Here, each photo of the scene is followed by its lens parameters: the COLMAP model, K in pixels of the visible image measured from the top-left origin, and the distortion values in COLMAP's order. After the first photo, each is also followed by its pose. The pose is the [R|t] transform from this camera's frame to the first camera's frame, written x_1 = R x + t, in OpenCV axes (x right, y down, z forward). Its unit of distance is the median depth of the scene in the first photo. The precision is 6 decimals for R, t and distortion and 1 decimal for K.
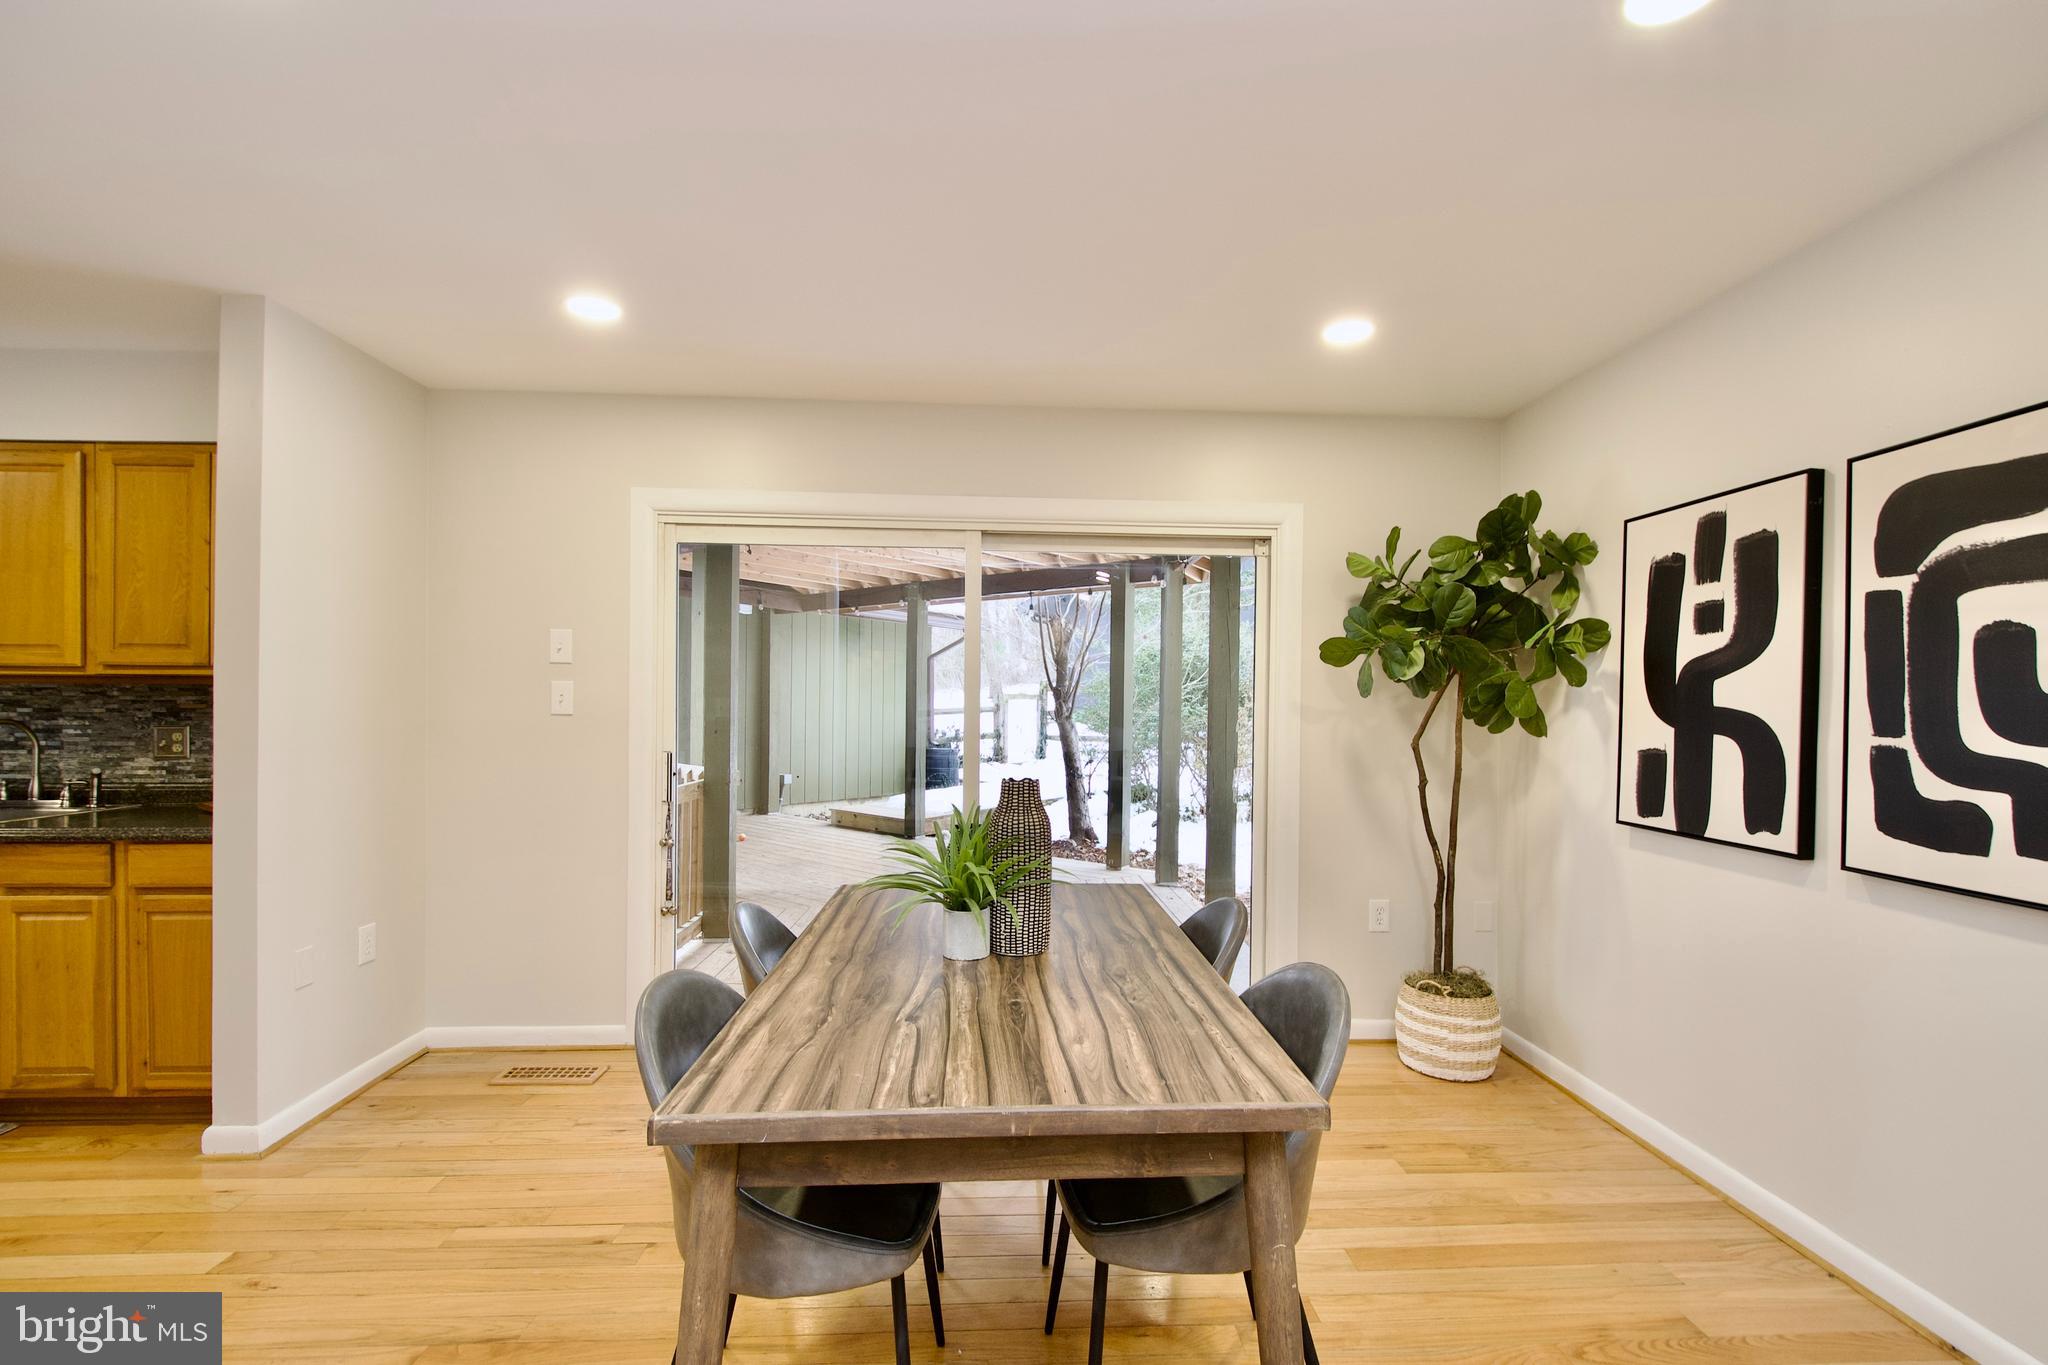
lens RADIAL K [[898.2, 0, 1040.0], [0, 898.2, 711.3], [0, 0, 1]] dist [0.007395, -0.004521]
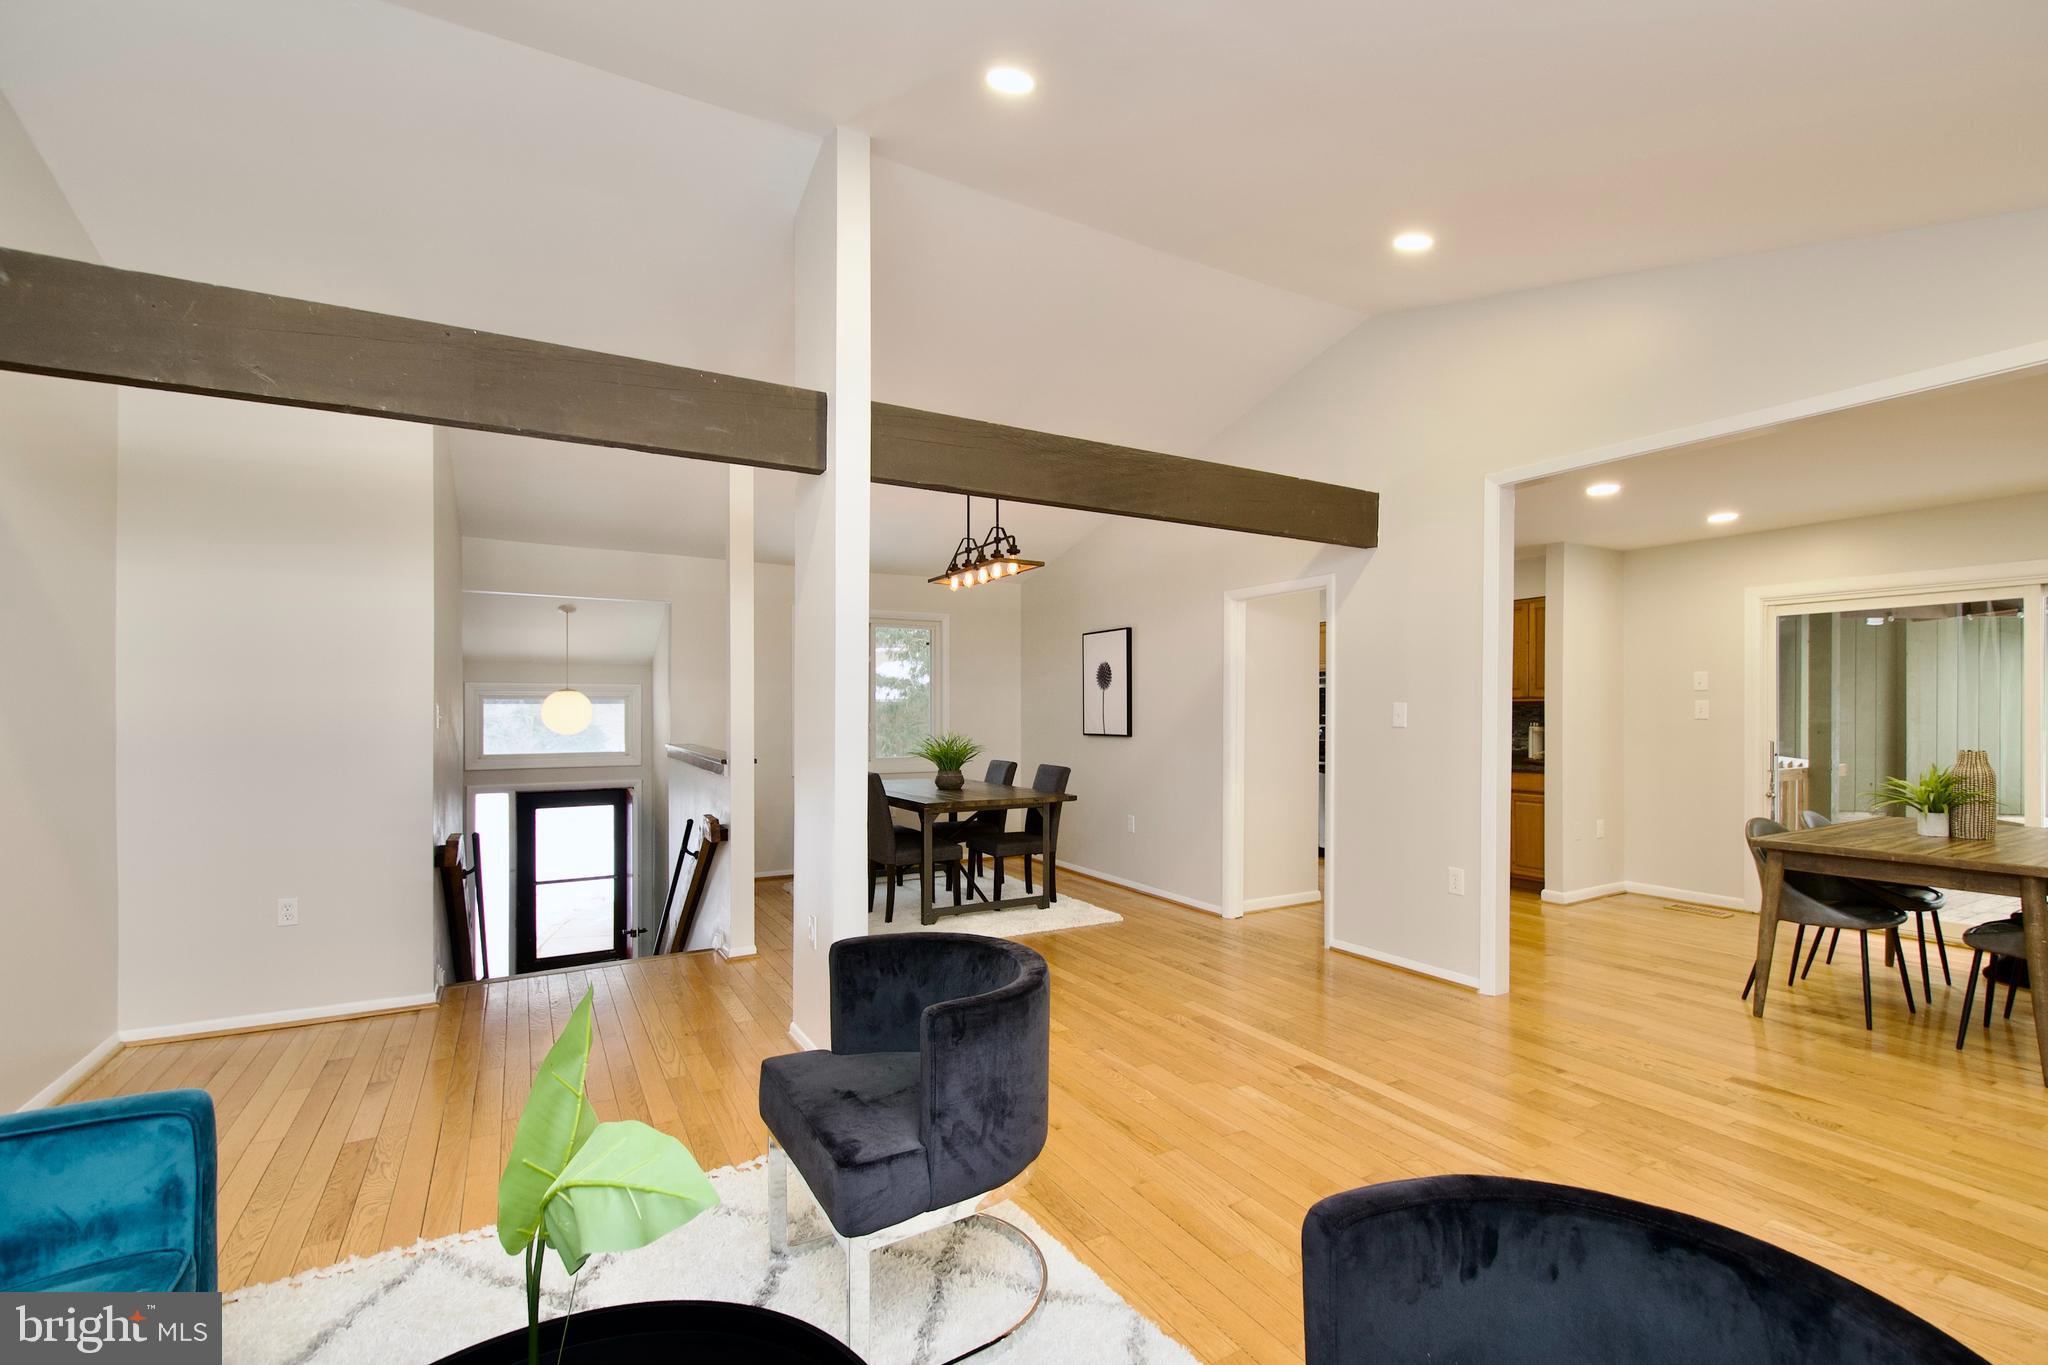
lens RADIAL K [[898.2, 0, 1040.0], [0, 898.2, 711.3], [0, 0, 1]] dist [0.007395, -0.004521]
pose [[0.456994, -0.010501, -0.889408, 0.468552], [0.001511, 0.999938, -0.011030, 0.006225], [0.889469, 0.003696, 0.456981, -1.005615]]
